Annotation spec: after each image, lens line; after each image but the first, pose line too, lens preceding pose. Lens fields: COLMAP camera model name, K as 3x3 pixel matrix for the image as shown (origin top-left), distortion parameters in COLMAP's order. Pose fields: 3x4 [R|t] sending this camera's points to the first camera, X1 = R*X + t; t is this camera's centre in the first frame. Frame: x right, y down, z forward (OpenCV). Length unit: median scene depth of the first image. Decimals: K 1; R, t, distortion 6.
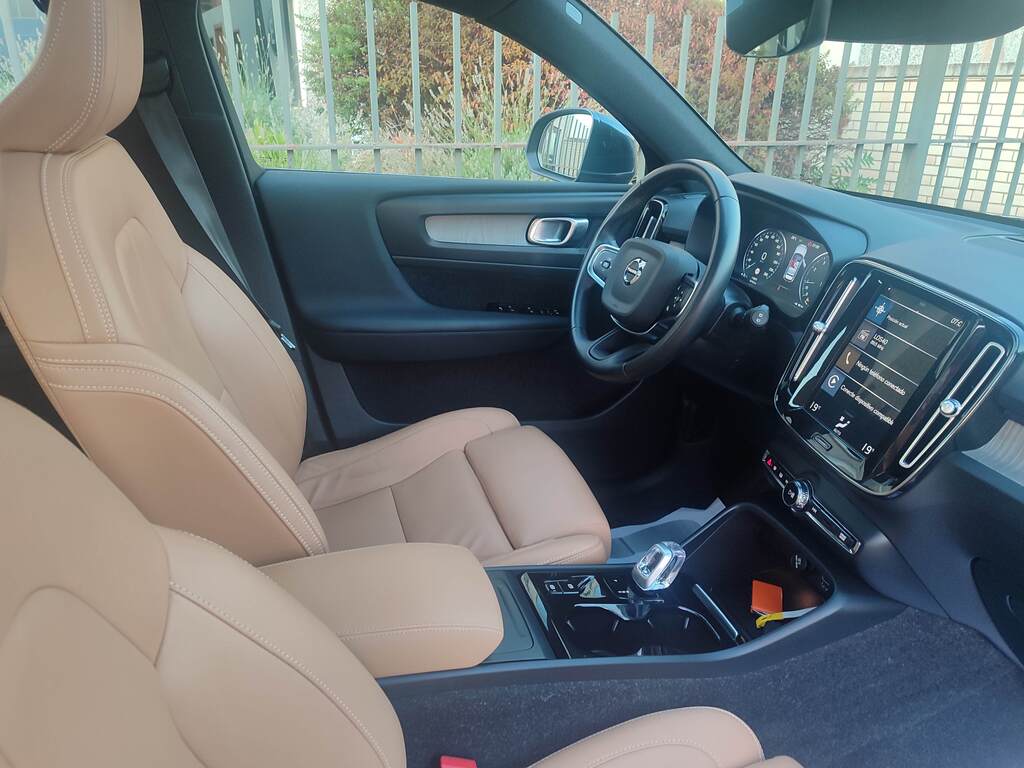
lens RADIAL K [[704.0, 0, 512.0], [0, 704.0, 384.0], [0, 0, 1]] dist [-0.006368, -0.062295]
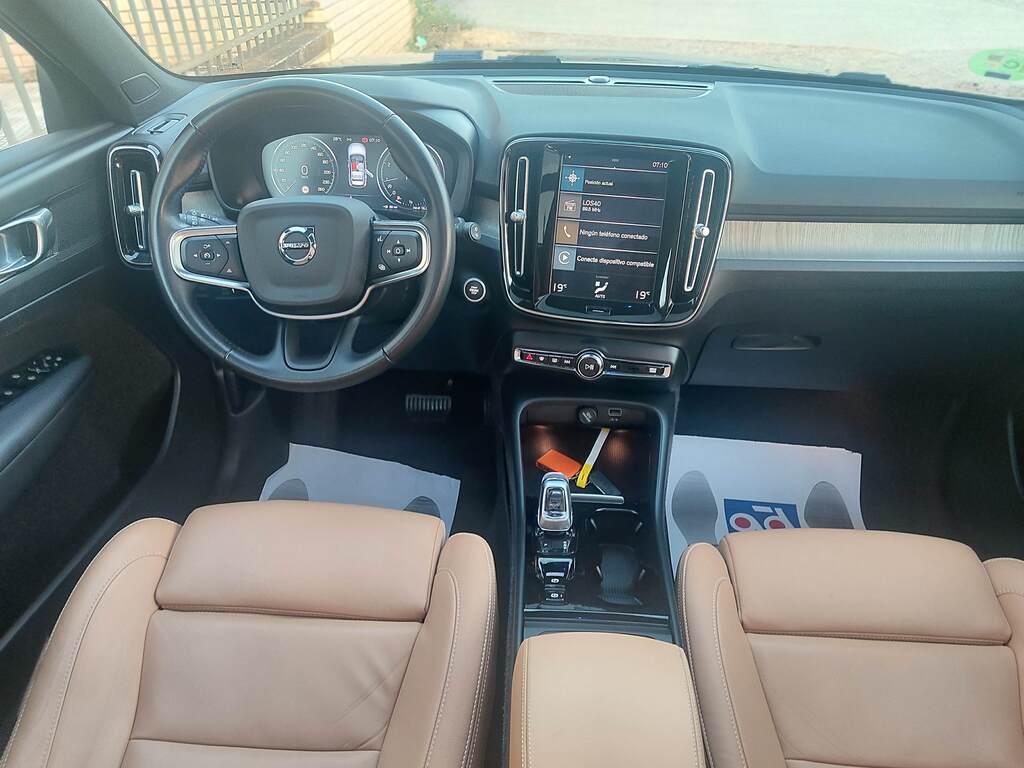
lens RADIAL K [[704.0, 0, 512.0], [0, 704.0, 384.0], [0, 0, 1]] dist [-0.006368, -0.062295]
pose [[0.340452, -0.547363, 0.764517, -0.505257], [0.383017, 0.823304, 0.418889, -0.335514], [-0.858714, 0.150212, 0.489945, 0.601538]]
